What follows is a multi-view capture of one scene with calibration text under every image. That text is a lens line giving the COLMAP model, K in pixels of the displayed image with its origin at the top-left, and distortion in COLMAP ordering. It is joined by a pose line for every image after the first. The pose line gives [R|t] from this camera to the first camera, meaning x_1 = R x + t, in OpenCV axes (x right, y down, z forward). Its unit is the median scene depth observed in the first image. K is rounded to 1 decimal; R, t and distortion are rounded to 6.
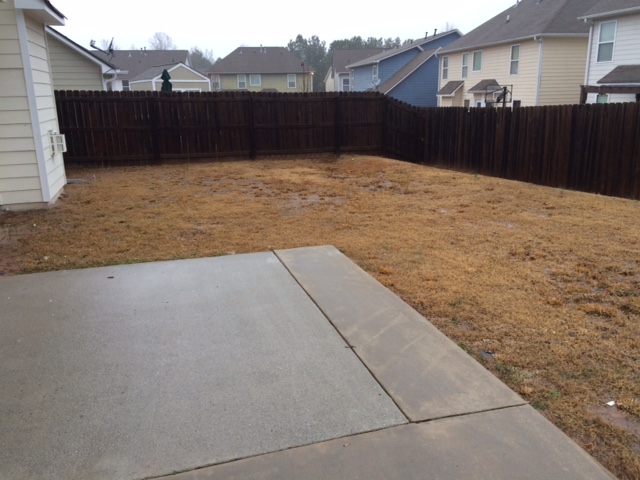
lens RADIAL K [[541.6, 0, 320.0], [0, 541.6, 240.0], [0, 0, 1]] dist [0.054411, 0.000000]
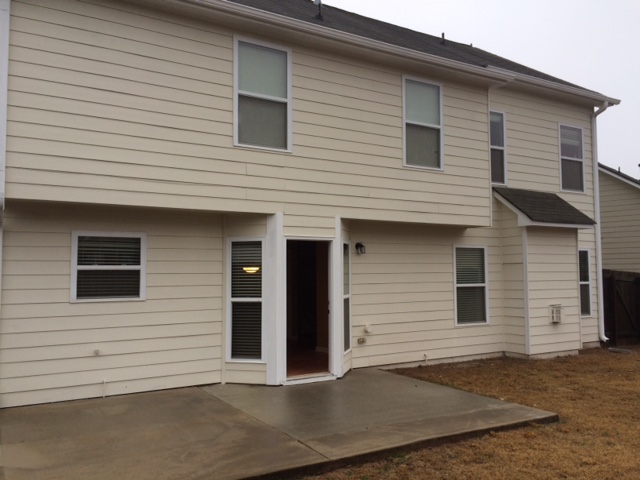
lens RADIAL K [[541.6, 0, 320.0], [0, 541.6, 240.0], [0, 0, 1]] dist [0.054411, 0.000000]
pose [[0.244480, -0.055755, -0.968050, 0.781307], [-0.243888, 0.962715, -0.117041, -0.063416], [0.938482, 0.264710, 0.221766, 0.143666]]
